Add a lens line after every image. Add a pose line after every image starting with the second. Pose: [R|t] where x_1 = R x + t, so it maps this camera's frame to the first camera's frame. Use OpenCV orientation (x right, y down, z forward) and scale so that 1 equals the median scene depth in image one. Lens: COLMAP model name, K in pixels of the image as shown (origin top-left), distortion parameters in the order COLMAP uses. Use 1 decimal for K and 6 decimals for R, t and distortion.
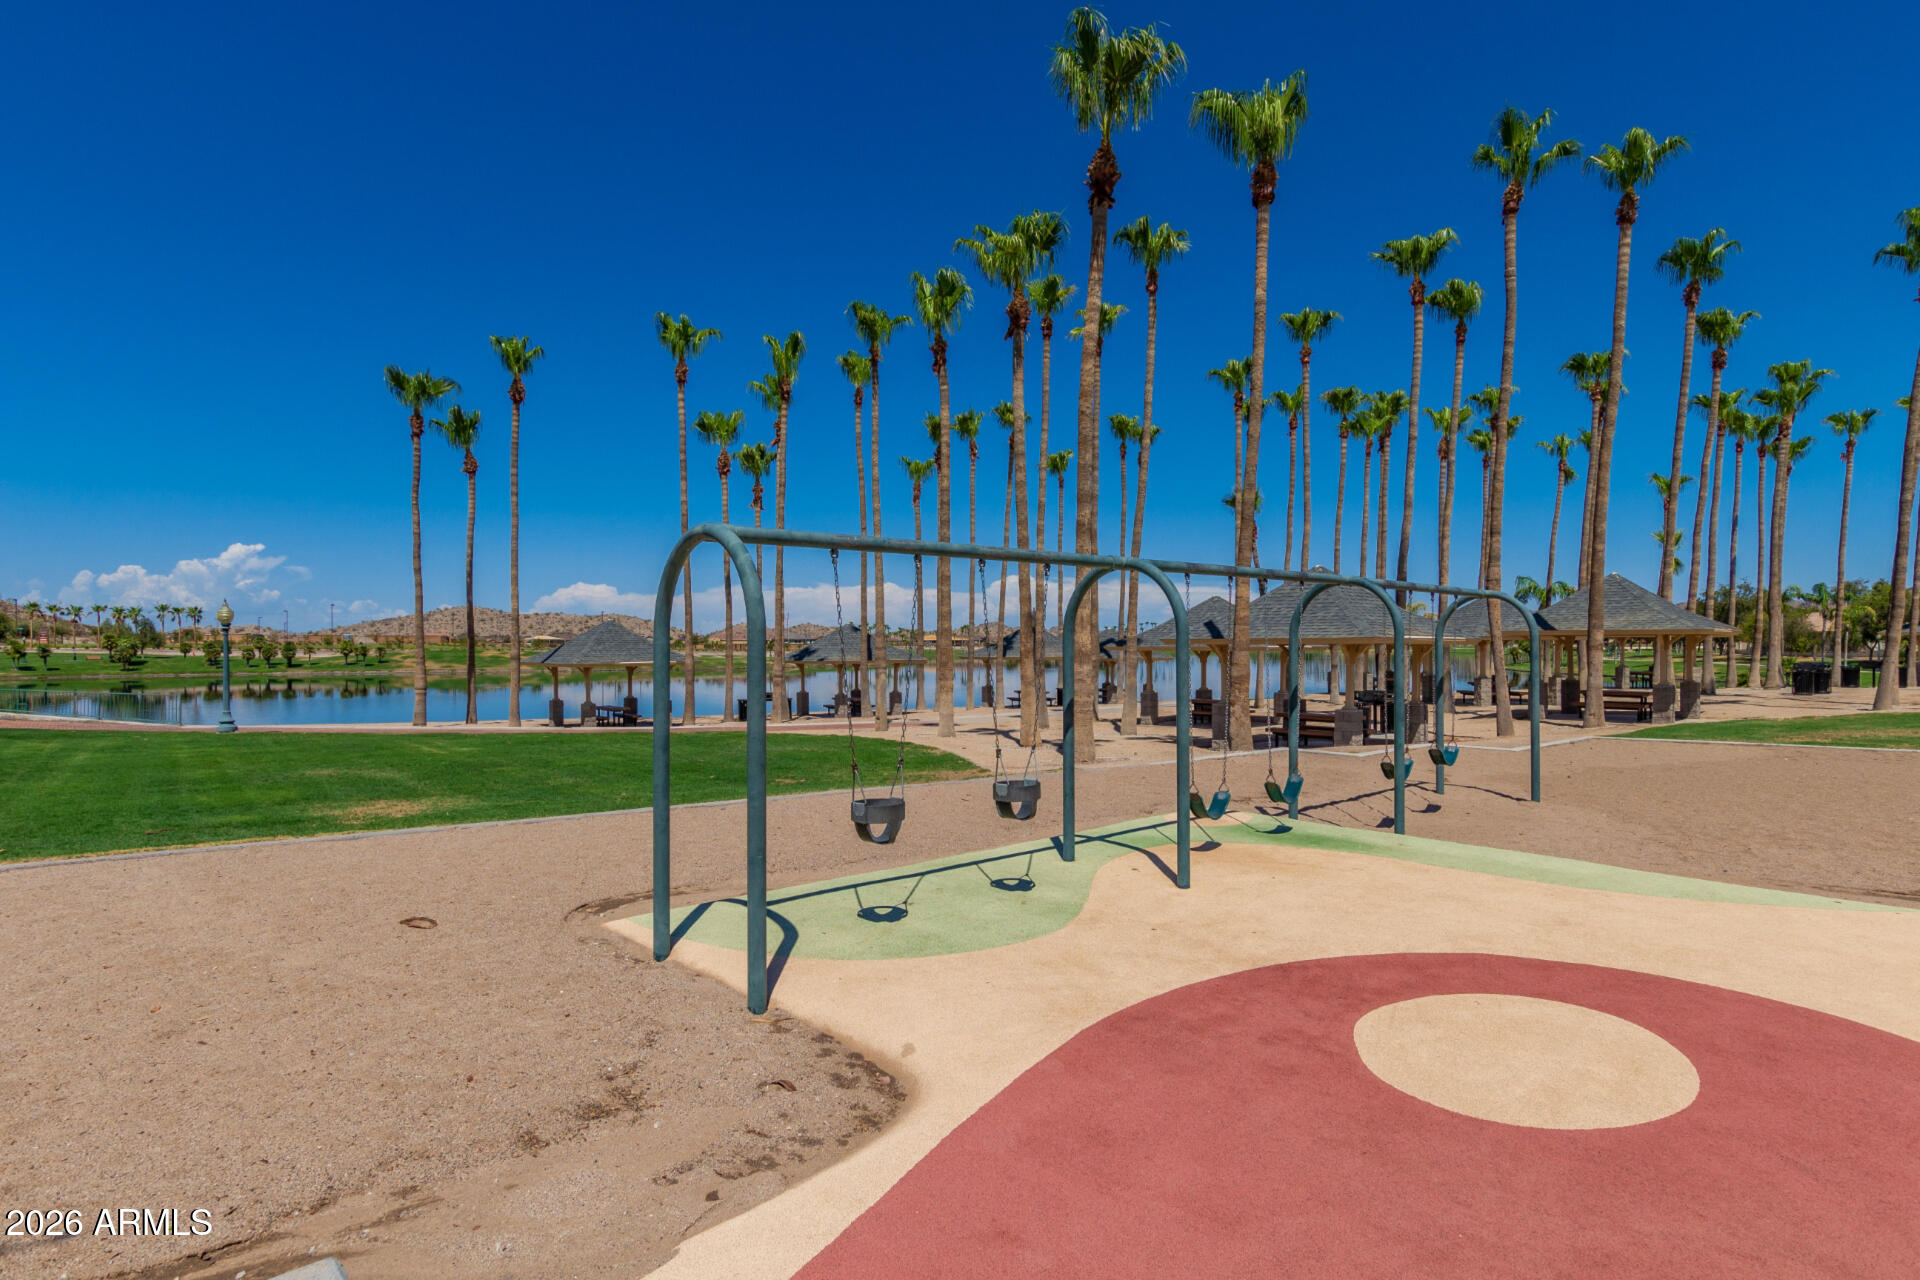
lens RADIAL K [[1042.2, 0, 956.3], [0, 1042.2, 651.3], [0, 0, 1]] dist [0.000986, -0.000386]
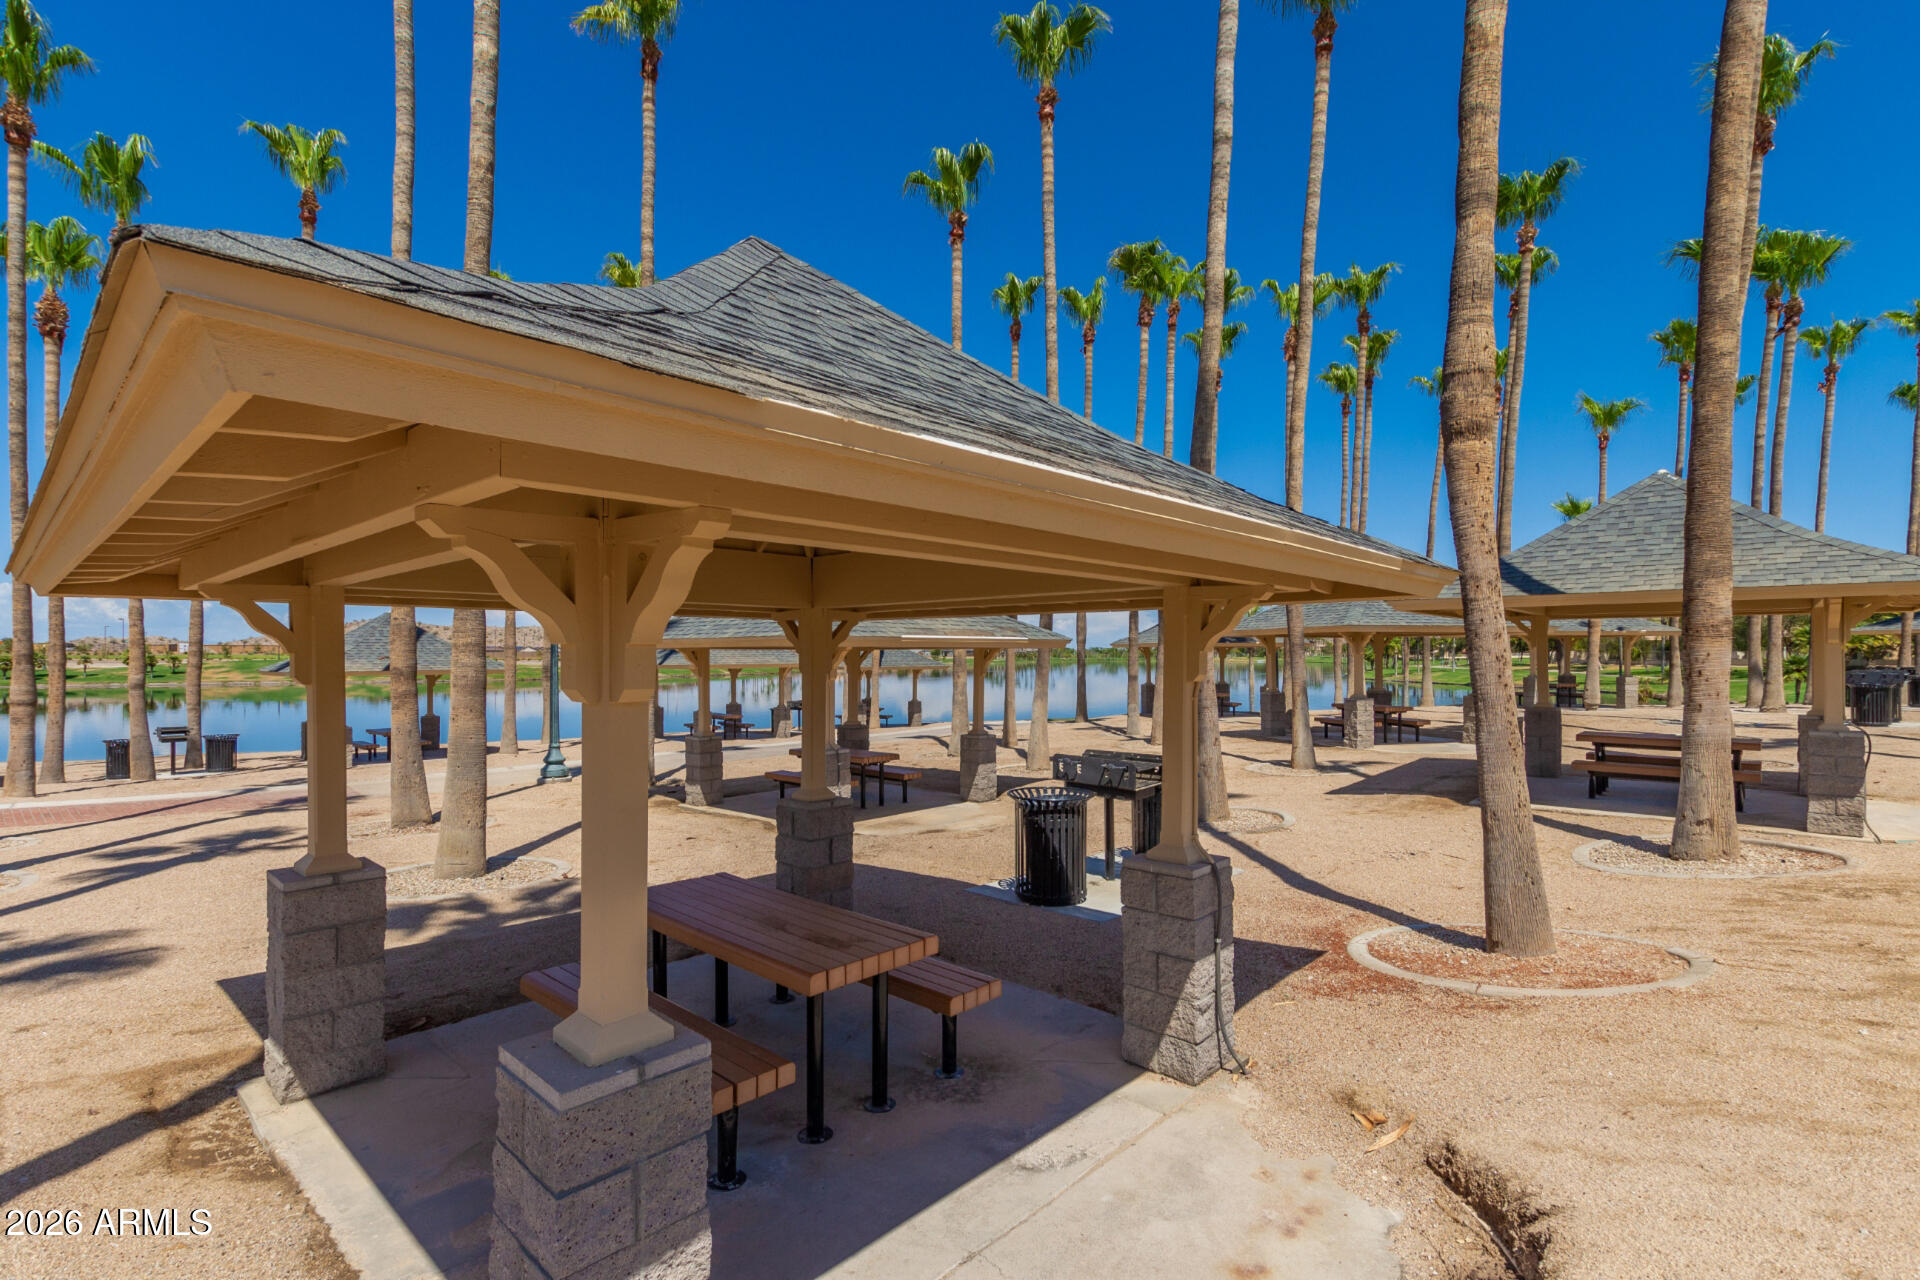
lens RADIAL K [[895.3, 0, 960.0], [0, 895.3, 640.0], [0, 0, 1]] dist [-0.001361, -0.000162]
pose [[0.996463, 0.001154, 0.084025, 0.084231], [0.000979, 0.999678, -0.025342, 0.002168], [-0.084027, 0.025334, 0.996141, 0.183640]]
